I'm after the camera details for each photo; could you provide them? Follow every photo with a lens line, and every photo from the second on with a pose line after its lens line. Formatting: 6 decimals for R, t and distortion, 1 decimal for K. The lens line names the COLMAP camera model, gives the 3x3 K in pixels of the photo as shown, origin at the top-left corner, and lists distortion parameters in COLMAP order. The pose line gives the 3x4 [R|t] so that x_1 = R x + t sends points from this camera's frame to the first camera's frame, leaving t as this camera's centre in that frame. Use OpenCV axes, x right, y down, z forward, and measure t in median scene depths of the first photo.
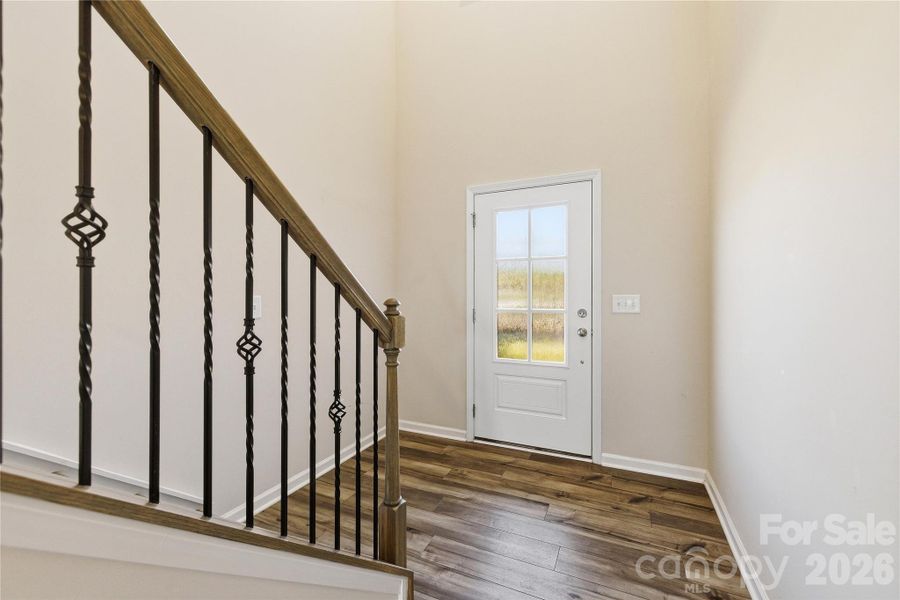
lens RADIAL K [[378.9, 0, 448.6], [0, 378.9, 292.7], [0, 0, 1]] dist [0.007113, -0.000704]
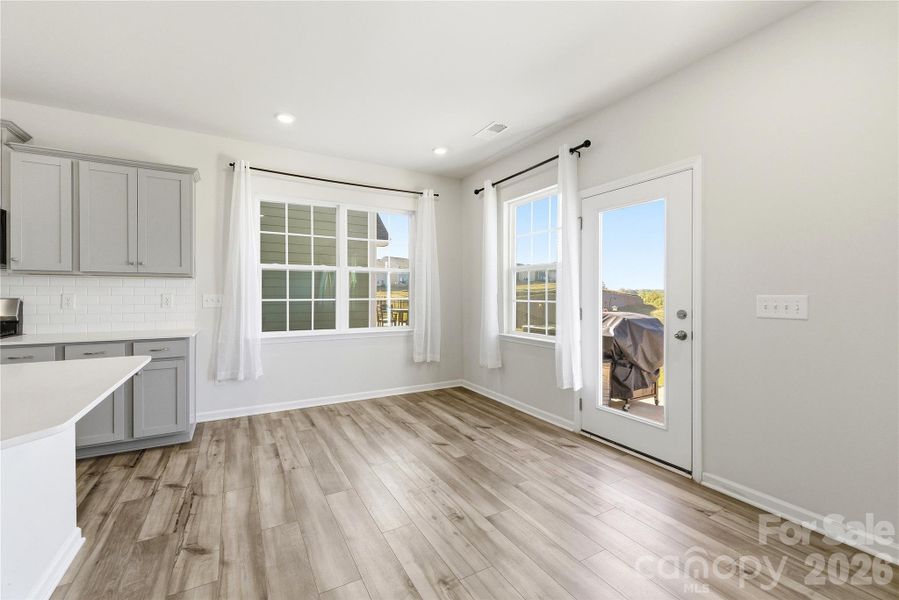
lens RADIAL K [[378.5, 0, 443.6], [0, 378.5, 296.6], [0, 0, 1]] dist [0.007113, -0.000704]
pose [[0.797596, 0.005706, -0.603165, 0.406646], [-0.004273, 0.999984, 0.003809, 0.008616], [0.603177, -0.000461, 0.797607, -0.075342]]
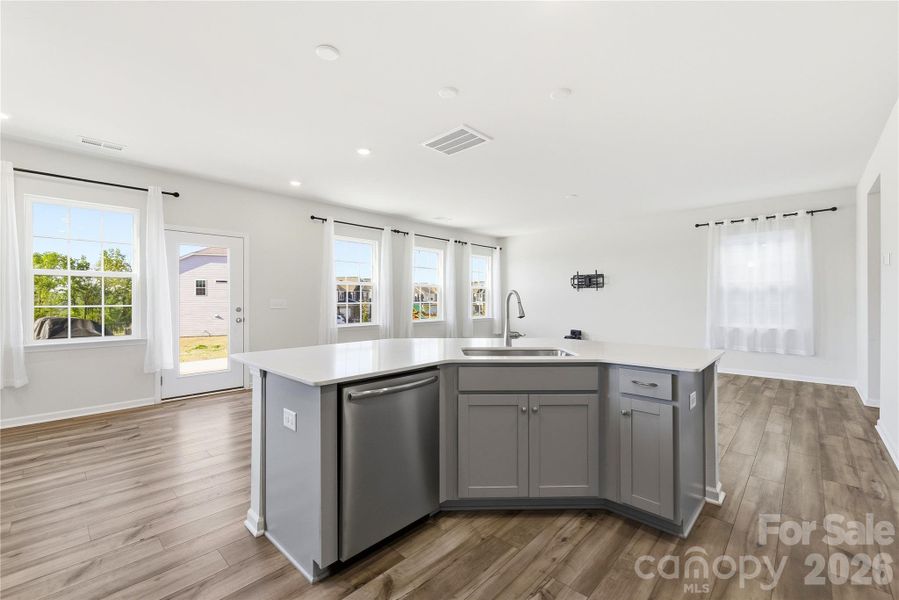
lens RADIAL K [[378.5, 0, 441.8], [0, 378.5, 301.1], [0, 0, 1]] dist [0.007113, -0.000704]
pose [[0.338786, -0.003386, 0.940857, -0.946787], [0.003594, 0.999991, 0.002304, 0.011108], [-0.940857, 0.002601, 0.338795, -0.495899]]
